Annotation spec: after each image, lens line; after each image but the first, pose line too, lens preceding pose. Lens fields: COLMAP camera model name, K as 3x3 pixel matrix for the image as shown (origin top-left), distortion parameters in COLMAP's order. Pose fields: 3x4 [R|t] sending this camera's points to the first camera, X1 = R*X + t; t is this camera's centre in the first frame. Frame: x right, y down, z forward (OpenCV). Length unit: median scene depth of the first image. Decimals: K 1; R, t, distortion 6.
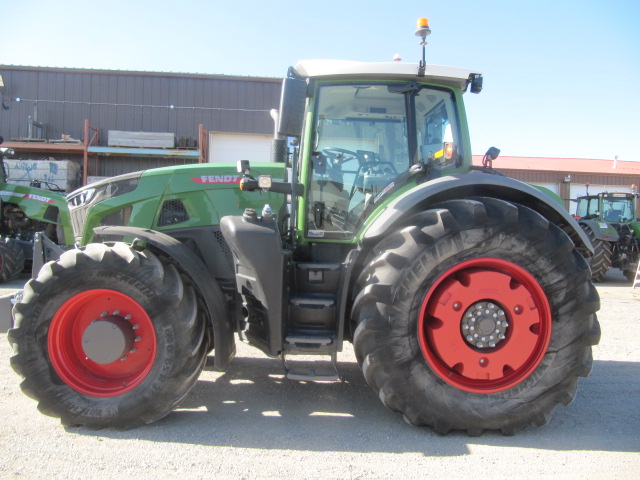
lens RADIAL K [[521.3, 0, 320.0], [0, 521.3, 240.0], [0, 0, 1]] dist [-0.050102, 0.011567]
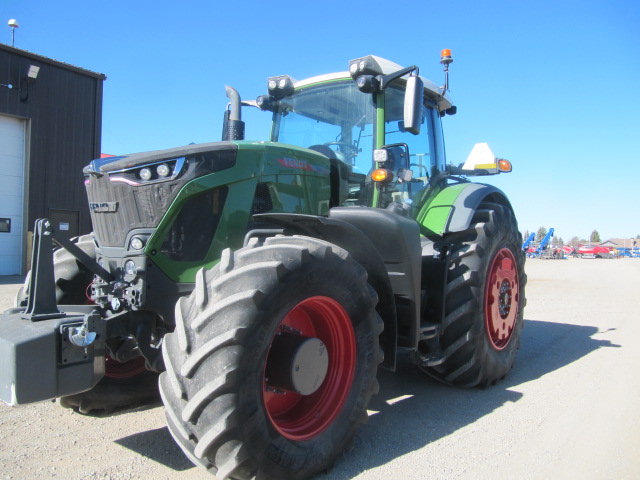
lens RADIAL K [[521.3, 0, 320.0], [0, 521.3, 240.0], [0, 0, 1]] dist [-0.050102, 0.011567]
pose [[0.653769, -0.005890, 0.756671, -1.000652], [0.005189, 0.999981, 0.003301, 0.008611], [-0.756677, 0.001768, 0.653787, 0.489164]]
